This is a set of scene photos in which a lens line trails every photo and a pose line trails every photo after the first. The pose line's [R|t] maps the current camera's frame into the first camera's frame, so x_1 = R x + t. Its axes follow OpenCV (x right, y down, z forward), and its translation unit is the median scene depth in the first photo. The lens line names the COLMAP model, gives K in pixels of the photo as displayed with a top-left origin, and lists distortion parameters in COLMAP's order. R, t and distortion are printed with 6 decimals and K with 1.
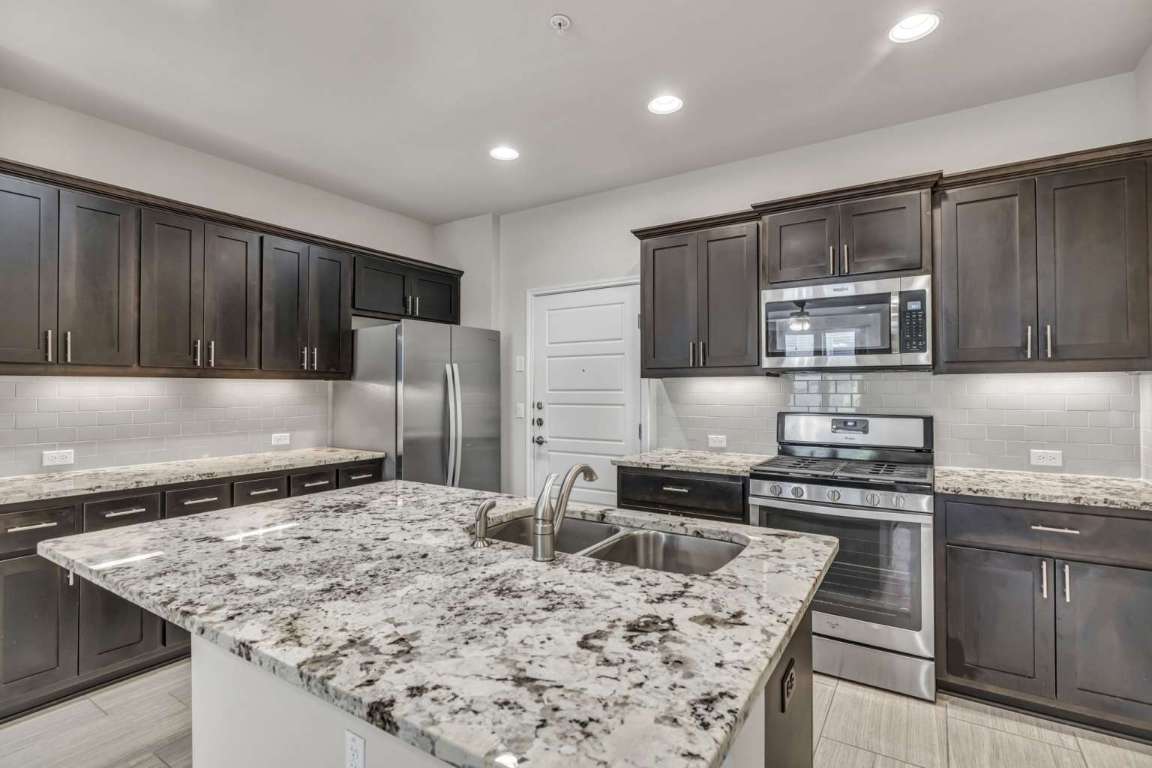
lens RADIAL K [[541.1, 0, 576.0], [0, 541.1, 384.0], [0, 0, 1]] dist [0.003805, 0.000310]
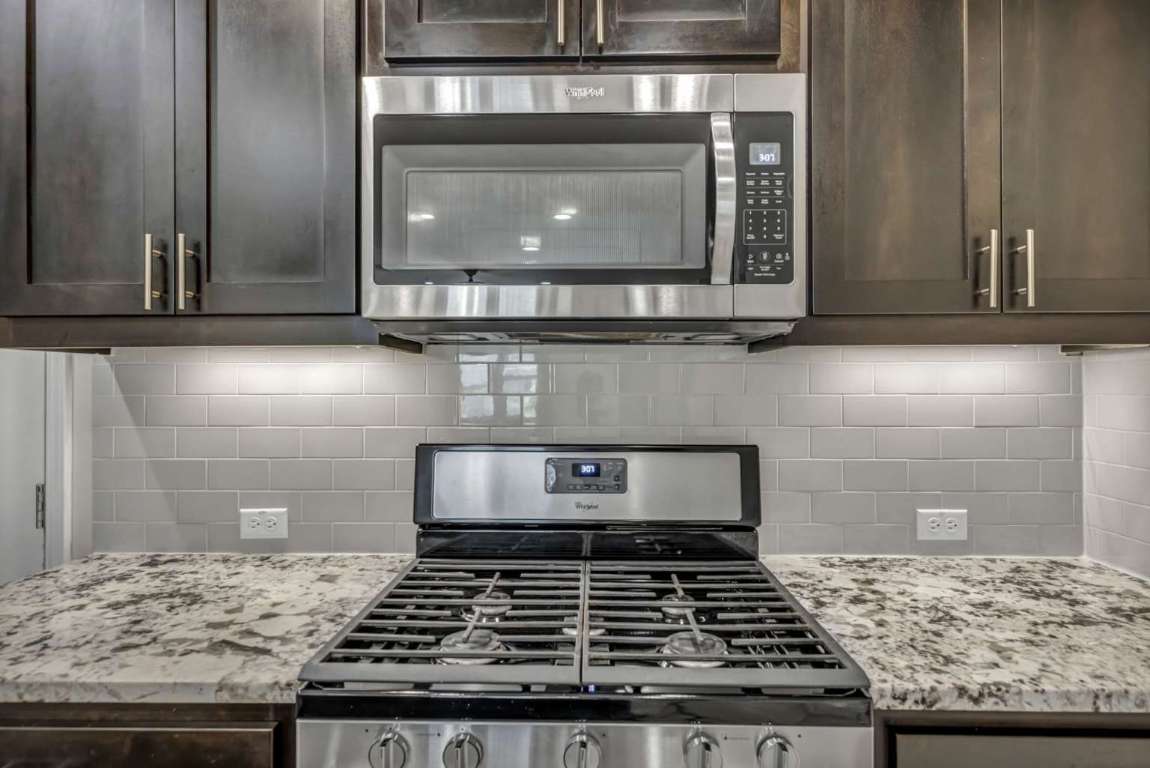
lens RADIAL K [[634.0, 0, 575.0], [0, 634.0, 384.0], [0, 0, 1]] dist [0.000830, 0.000775]
pose [[0.847858, -0.000561, 0.530224, 0.246929], [-0.004668, 0.999953, 0.008523, 0.005856], [-0.530204, -0.009701, 0.847815, 0.602752]]
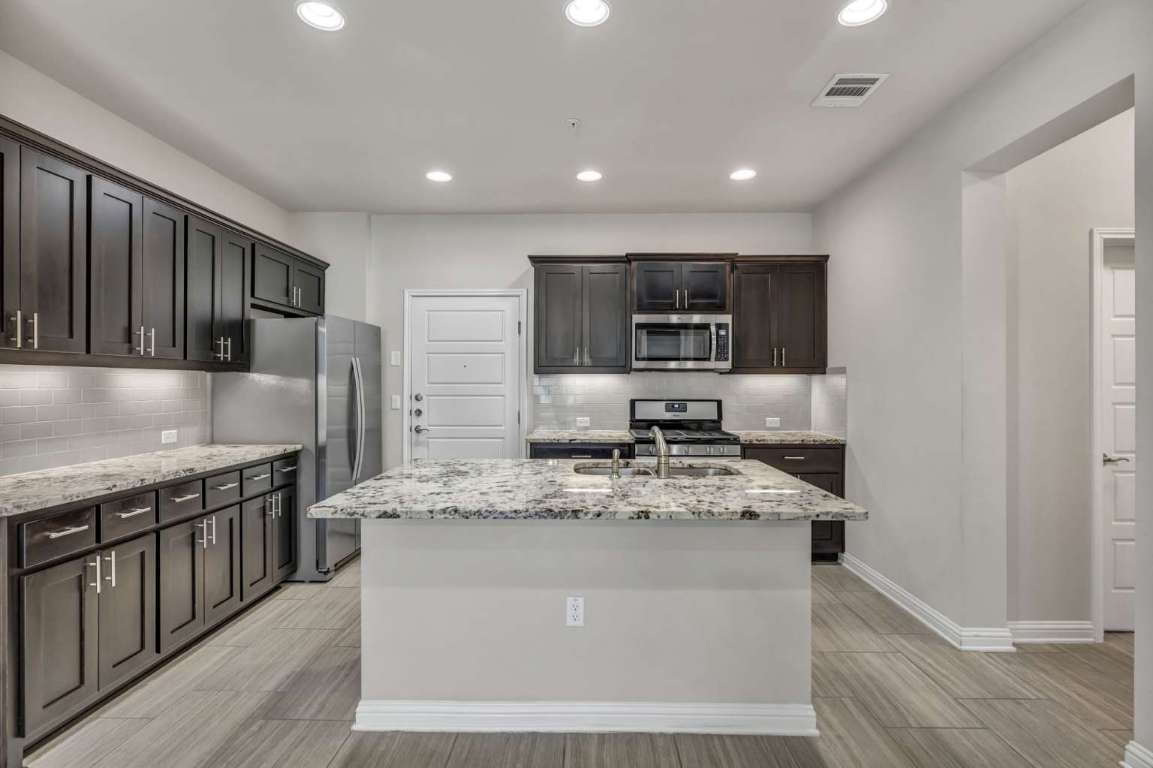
lens RADIAL K [[546.8, 0, 576.5], [0, 546.8, 384.0], [0, 0, 1]] dist [-0.001798, -0.000417]
pose [[0.851451, 0.002420, 0.524429, -0.534593], [-0.008243, 0.999928, 0.008769, 0.000614], [-0.524370, -0.011789, 0.851409, -0.156712]]
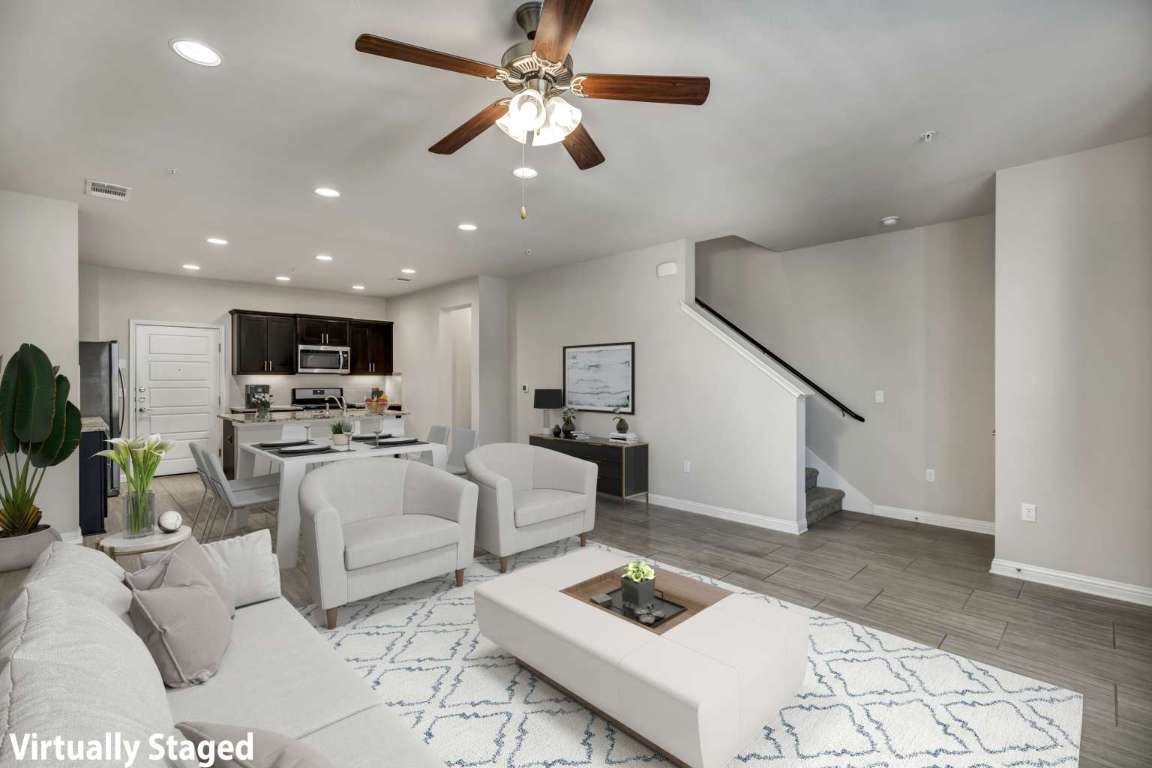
lens RADIAL K [[527.0, 0, 576.0], [0, 527.0, 384.0], [0, 0, 1]] dist [0.000171, -0.000053]
pose [[0.221322, -0.003980, 0.975193, -1.983425], [-0.008293, 0.999948, 0.005963, 0.003775], [-0.975166, -0.009407, 0.221277, -1.002389]]
